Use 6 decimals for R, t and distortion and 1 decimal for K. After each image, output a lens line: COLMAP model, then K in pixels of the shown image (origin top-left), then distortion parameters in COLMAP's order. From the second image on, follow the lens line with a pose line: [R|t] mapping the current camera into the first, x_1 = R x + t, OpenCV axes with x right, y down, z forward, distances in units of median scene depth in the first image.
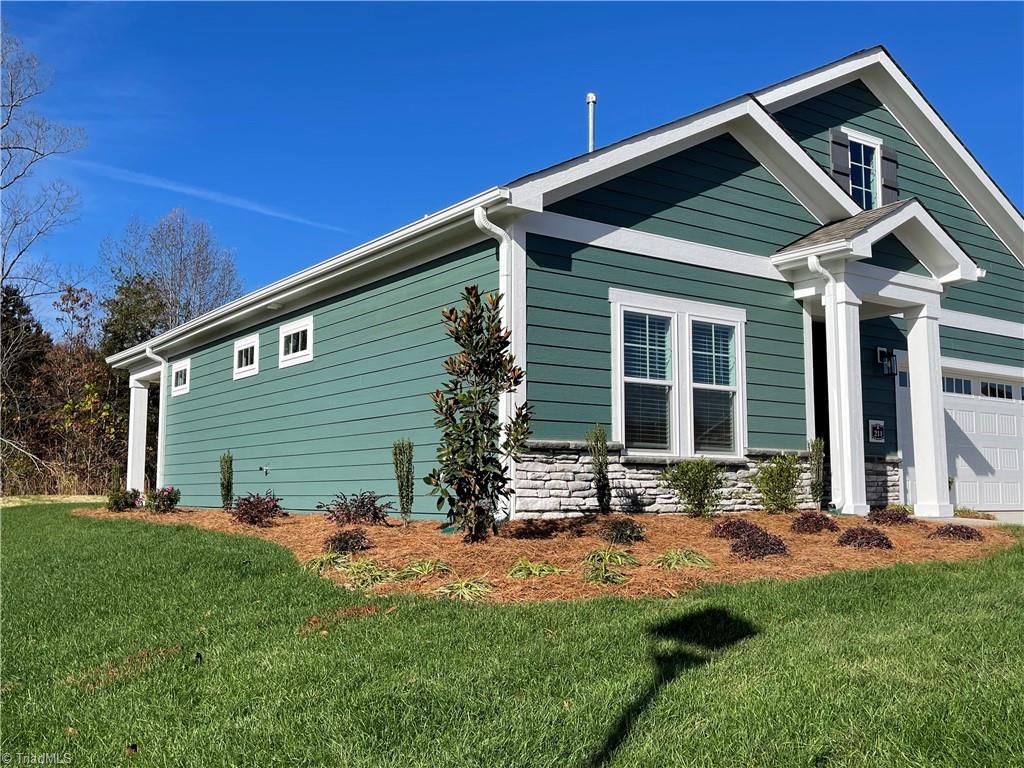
lens RADIAL K [[946.5, 0, 510.6], [0, 946.5, 387.4], [0, 0, 1]] dist [0.033886, 0.000000]
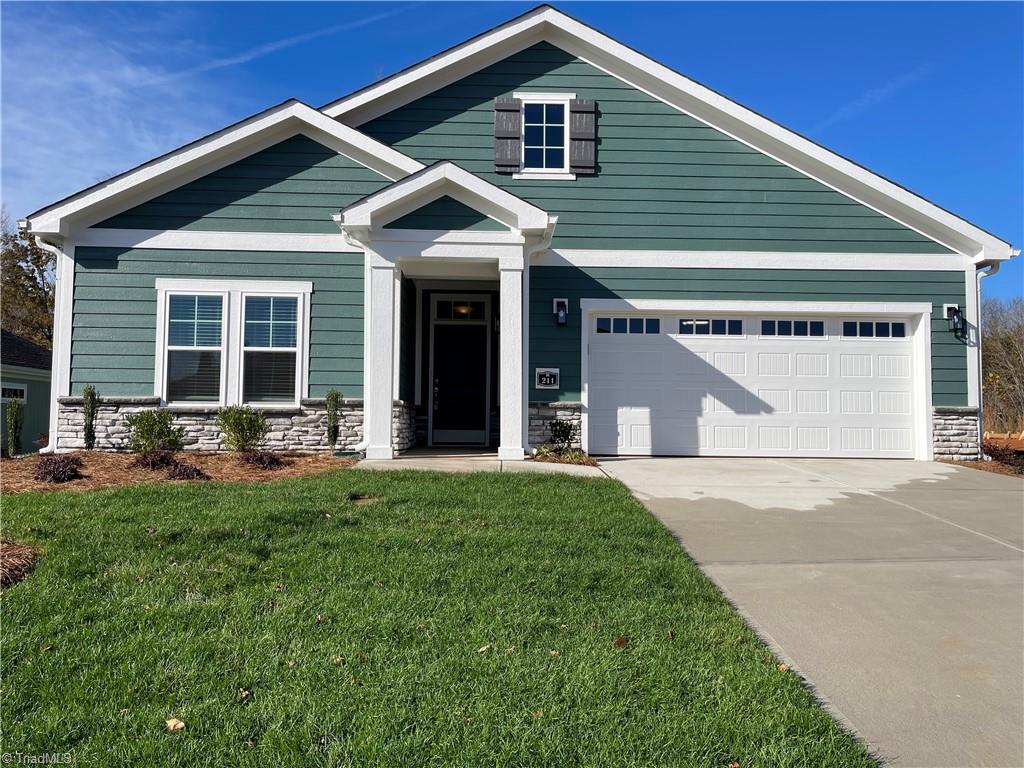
lens RADIAL K [[766.2, 0, 517.5], [0, 766.2, 384.6], [0, 0, 1]] dist [0.047564, -0.009666]
pose [[0.848639, -0.027540, -0.528255, 1.022913], [0.052166, 0.998133, 0.031769, 0.030739], [0.526394, -0.054518, 0.848491, 0.326838]]
